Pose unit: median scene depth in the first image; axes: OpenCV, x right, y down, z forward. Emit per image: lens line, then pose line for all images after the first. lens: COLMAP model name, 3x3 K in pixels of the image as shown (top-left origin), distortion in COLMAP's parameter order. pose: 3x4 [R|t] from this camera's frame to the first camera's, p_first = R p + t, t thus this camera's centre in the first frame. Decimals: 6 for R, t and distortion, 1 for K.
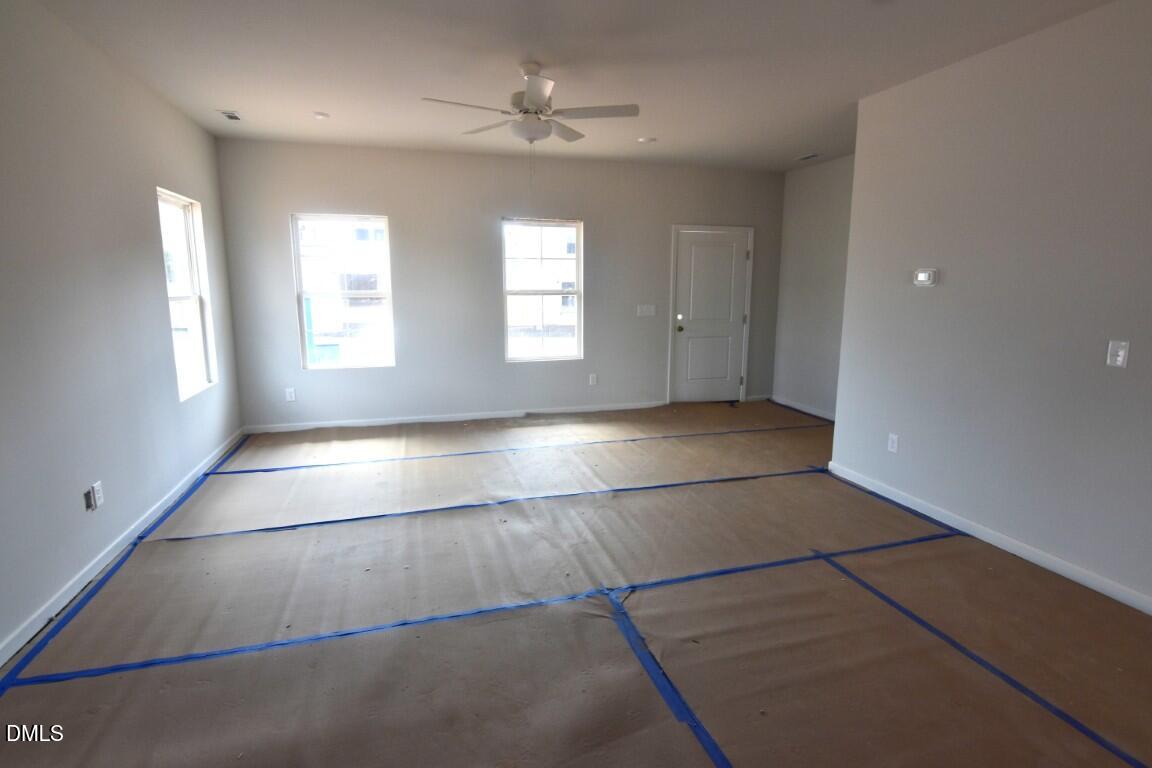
lens RADIAL K [[569.4, 0, 576.7], [0, 569.4, 381.4], [0, 0, 1]] dist [-0.014918, -0.001699]
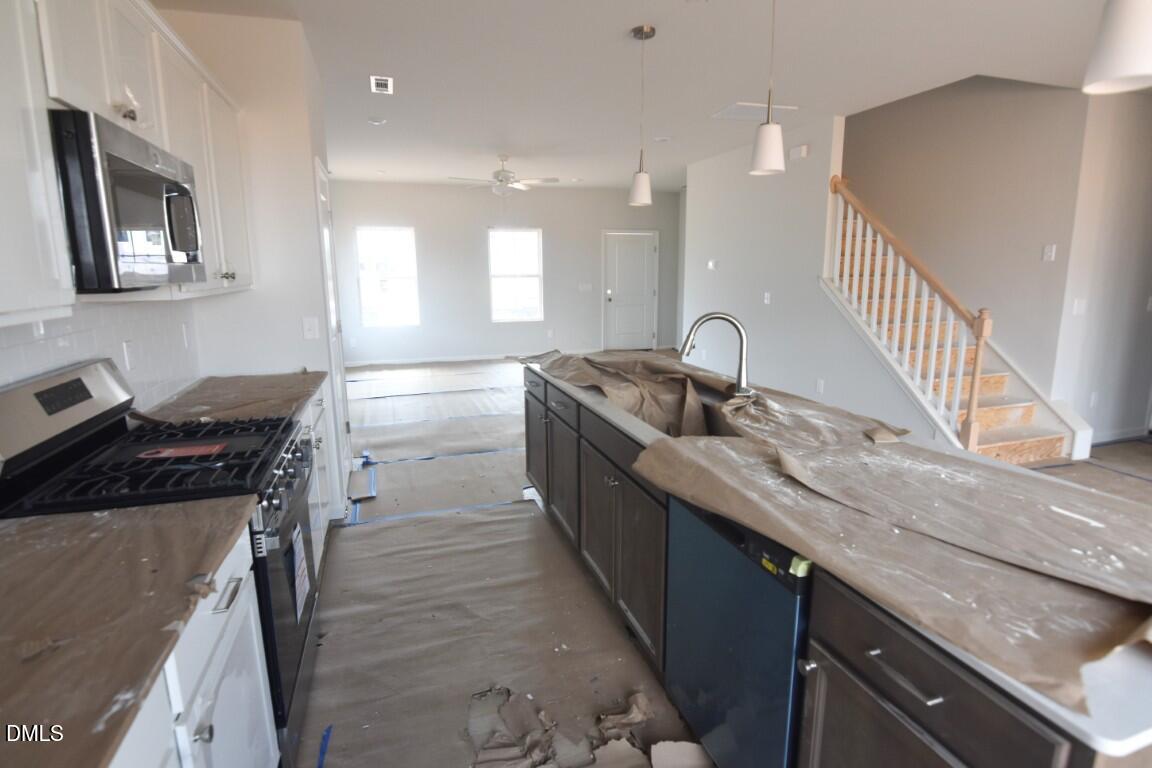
lens RADIAL K [[569.4, 0, 576.7], [0, 569.4, 381.4], [0, 0, 1]] dist [-0.014918, -0.001699]
pose [[0.999570, -0.013670, 0.025927, 0.059250], [0.013077, 0.999652, 0.022895, 0.091409], [-0.026231, -0.022546, 0.999402, -0.520156]]
